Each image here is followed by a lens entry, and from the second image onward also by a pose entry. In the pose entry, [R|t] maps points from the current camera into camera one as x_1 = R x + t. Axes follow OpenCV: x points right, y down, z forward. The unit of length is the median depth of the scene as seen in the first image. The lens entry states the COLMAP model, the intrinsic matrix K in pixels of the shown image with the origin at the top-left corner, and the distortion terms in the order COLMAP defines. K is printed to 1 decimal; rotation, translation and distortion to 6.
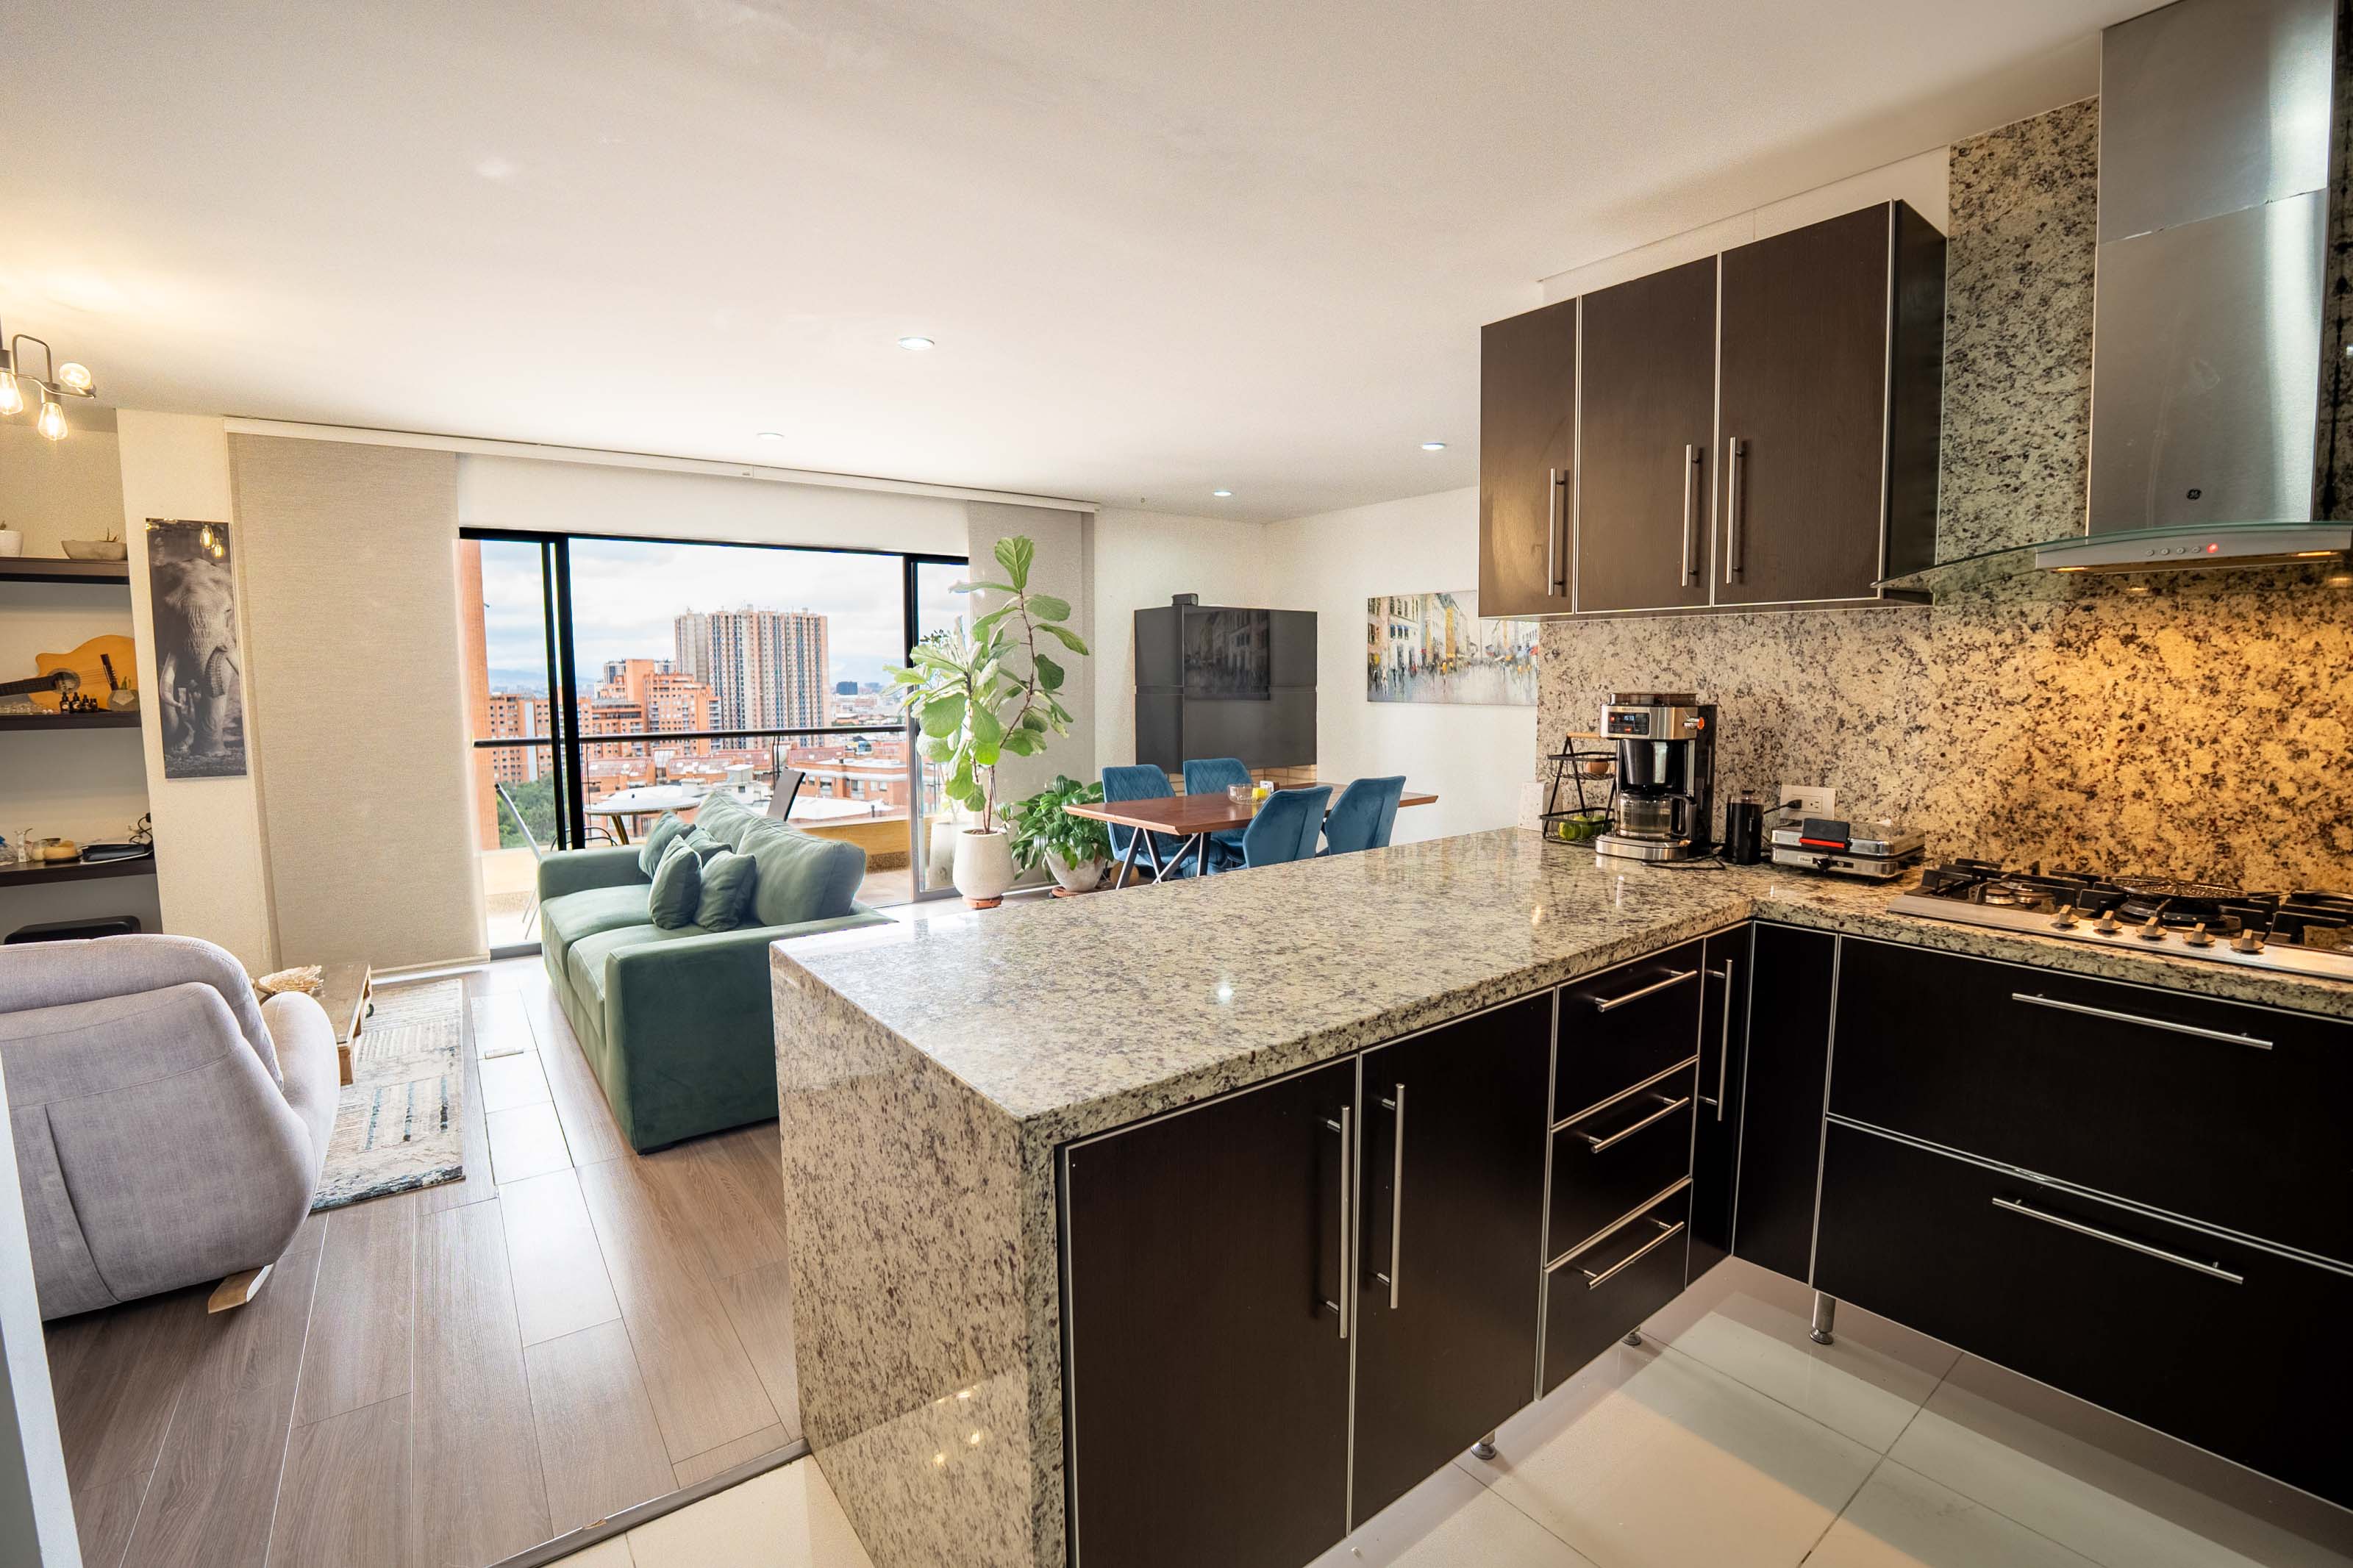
lens RADIAL K [[1020.7, 0, 1170.0], [0, 1020.7, 775.7], [0, 0, 1]] dist [-0.071822, 0.014880]
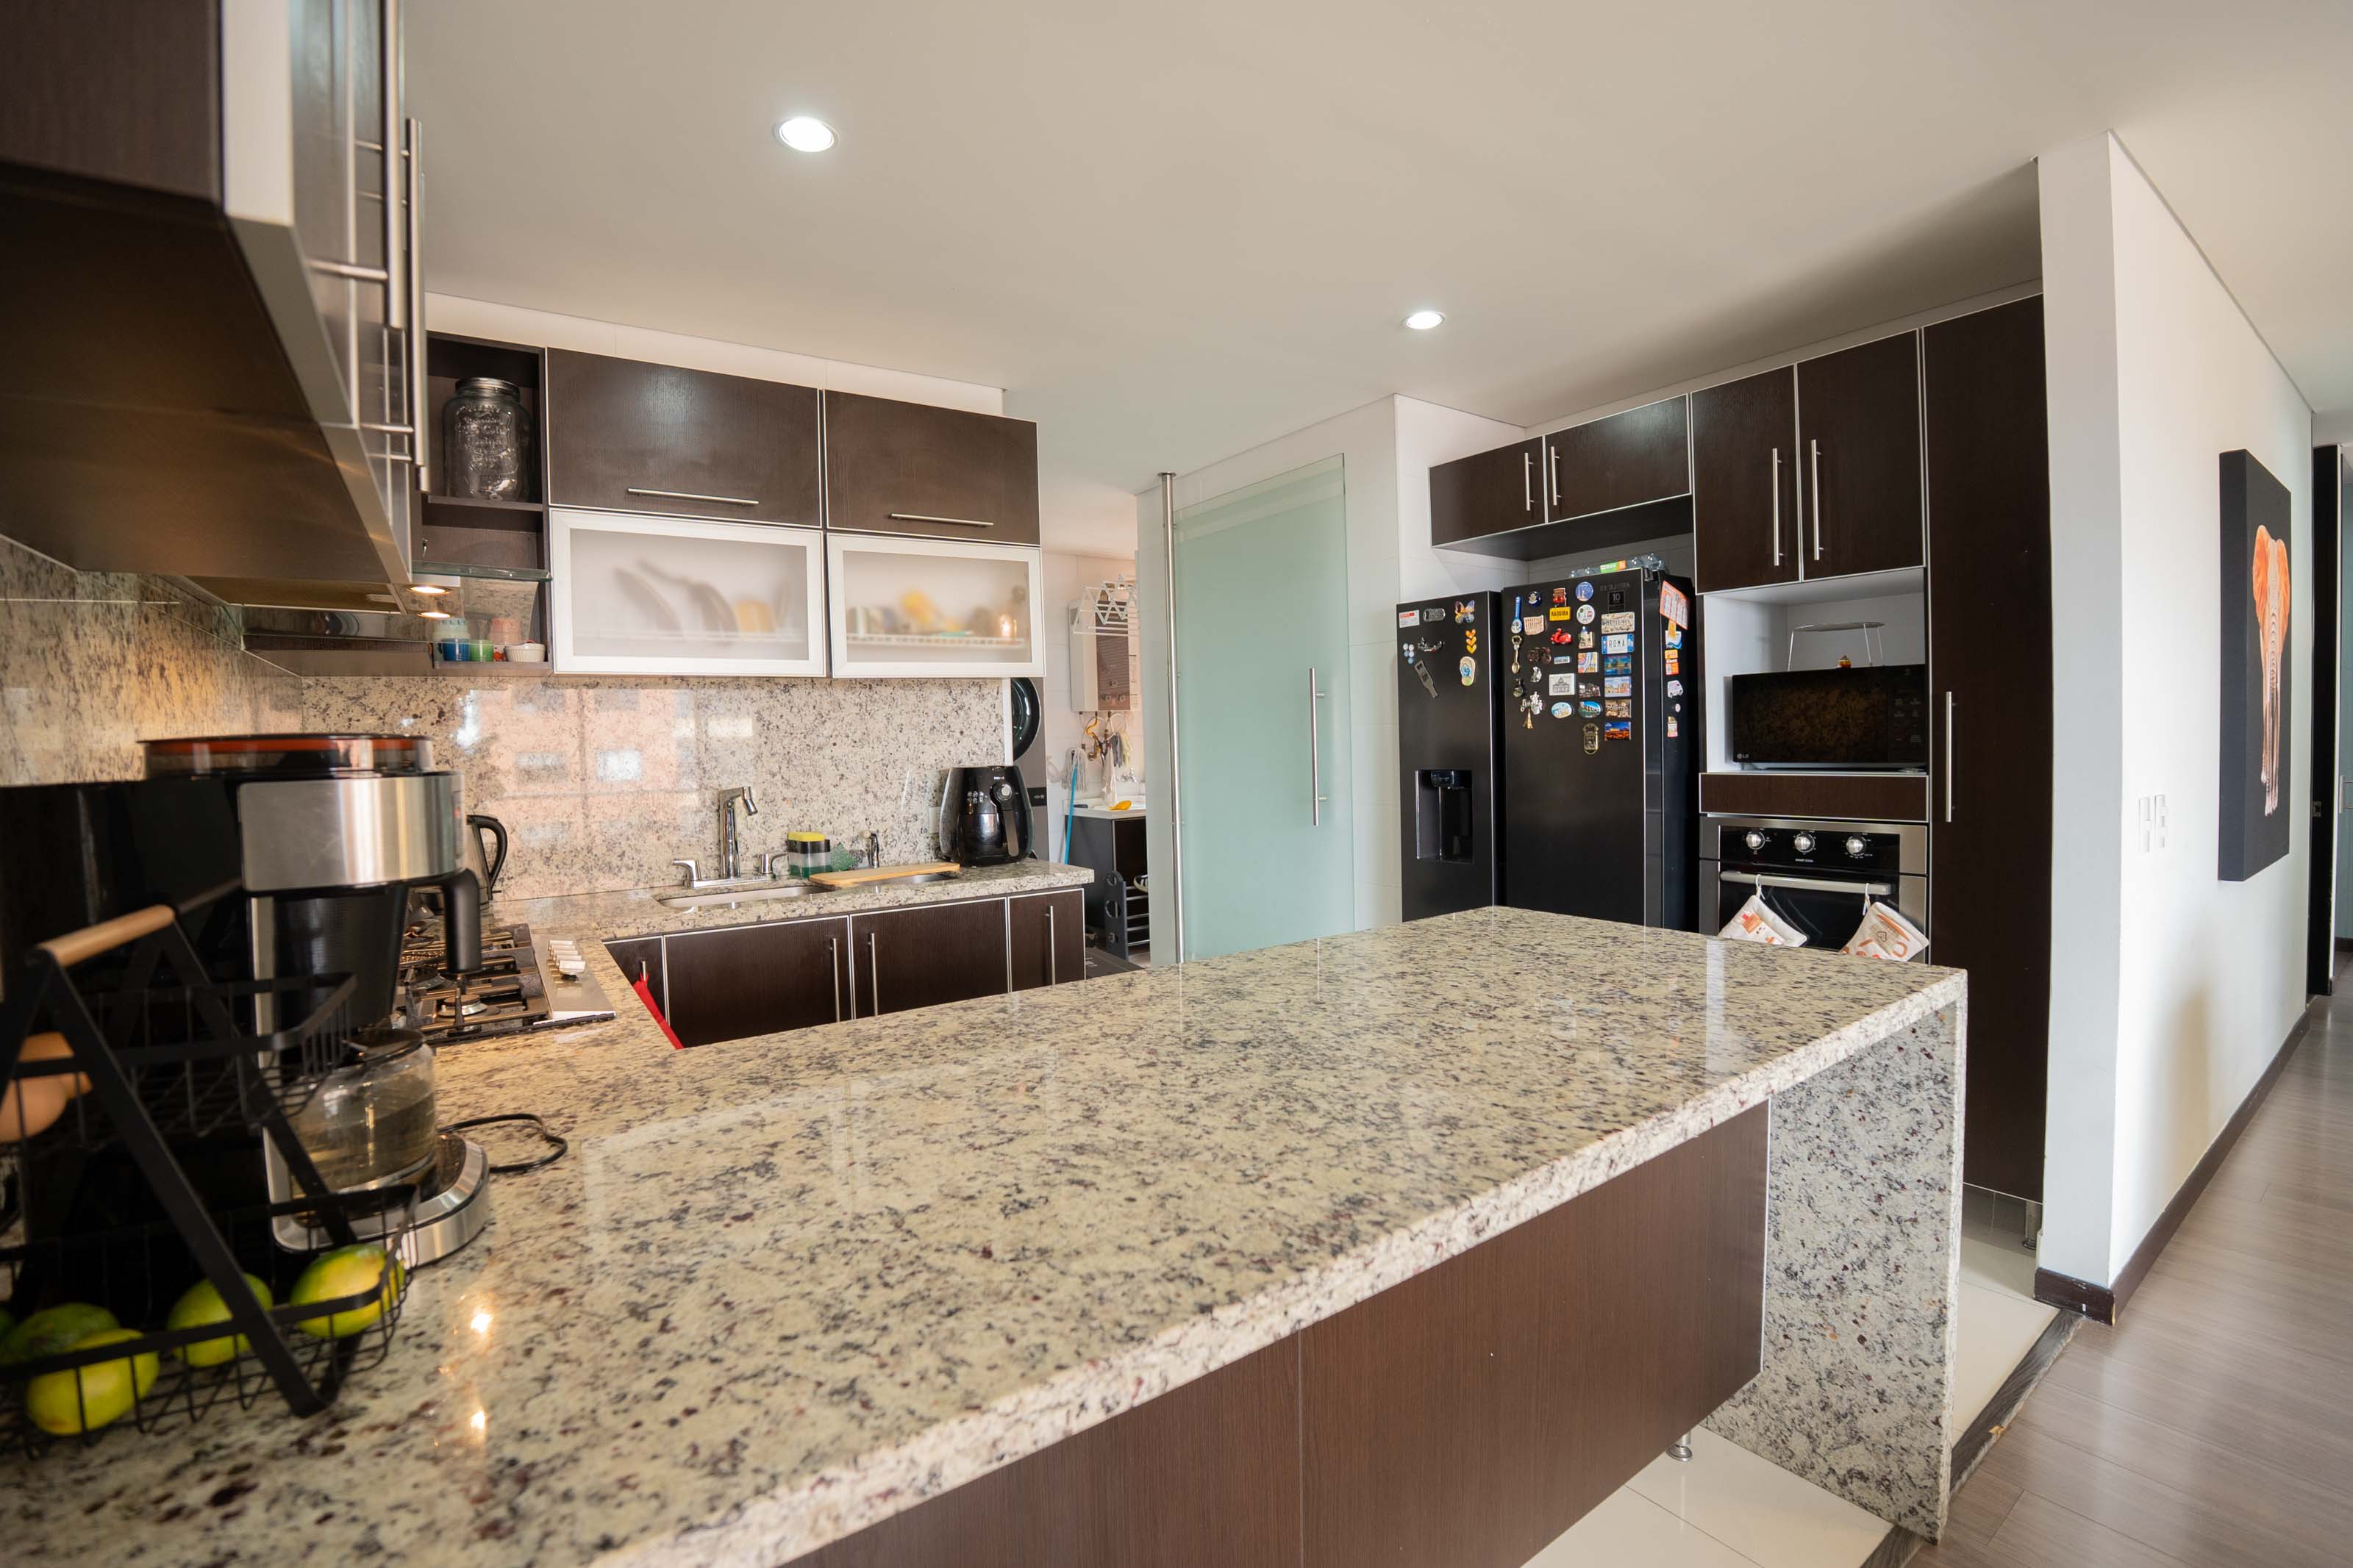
lens RADIAL K [[1026.9, 0, 1176.2], [0, 1026.9, 775.2], [0, 0, 1]] dist [-0.073958, 0.015094]
pose [[-0.999201, 0.032599, 0.023110, 0.179532], [0.035323, 0.990964, 0.129392, -0.092654], [-0.018683, 0.130105, -0.991324, 1.187842]]
